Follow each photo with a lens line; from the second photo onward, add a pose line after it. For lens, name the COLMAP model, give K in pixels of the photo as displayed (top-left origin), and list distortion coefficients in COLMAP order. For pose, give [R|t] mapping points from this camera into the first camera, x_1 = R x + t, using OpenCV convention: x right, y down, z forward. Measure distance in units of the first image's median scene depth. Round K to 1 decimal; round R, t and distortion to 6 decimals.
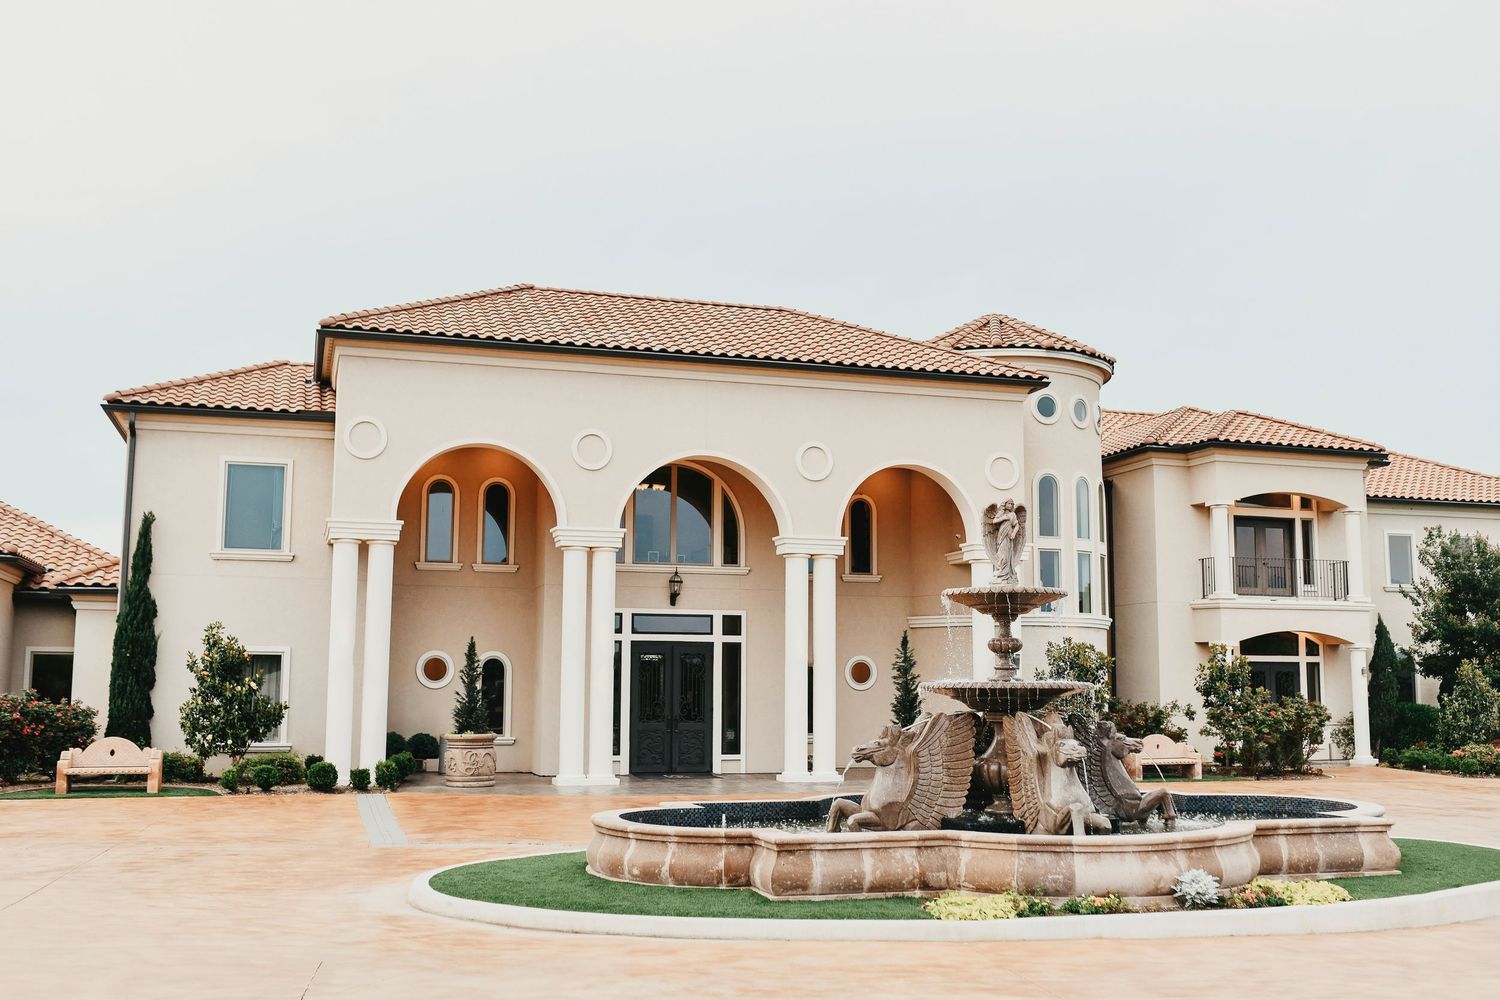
lens RADIAL K [[1580.5, 0, 786.8], [0, 1580.5, 457.2], [0, 0, 1]] dist [-0.057790, 0.000000]
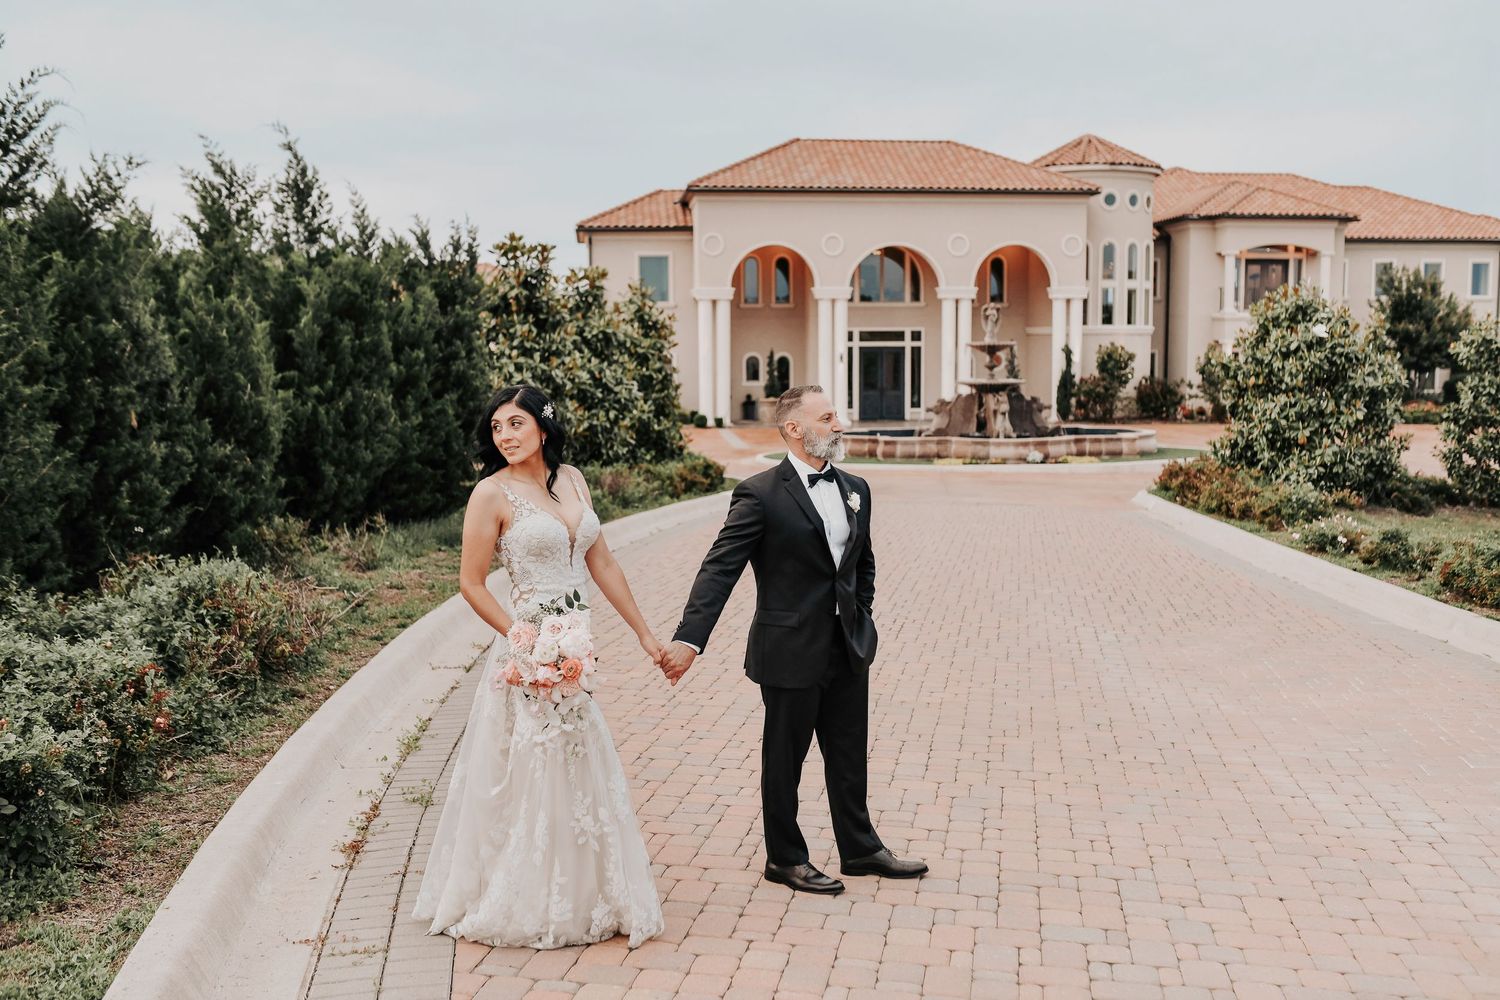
lens RADIAL K [[1580.5, 0, 750.9], [0, 1580.5, 501.5], [0, 0, 1]] dist [-0.057790, 0.000000]
pose [[0.979654, 0.011125, -0.200385, 0.146172], [0.038104, 0.969991, 0.240135, -0.151395], [0.197043, -0.242884, 0.949832, -0.787980]]
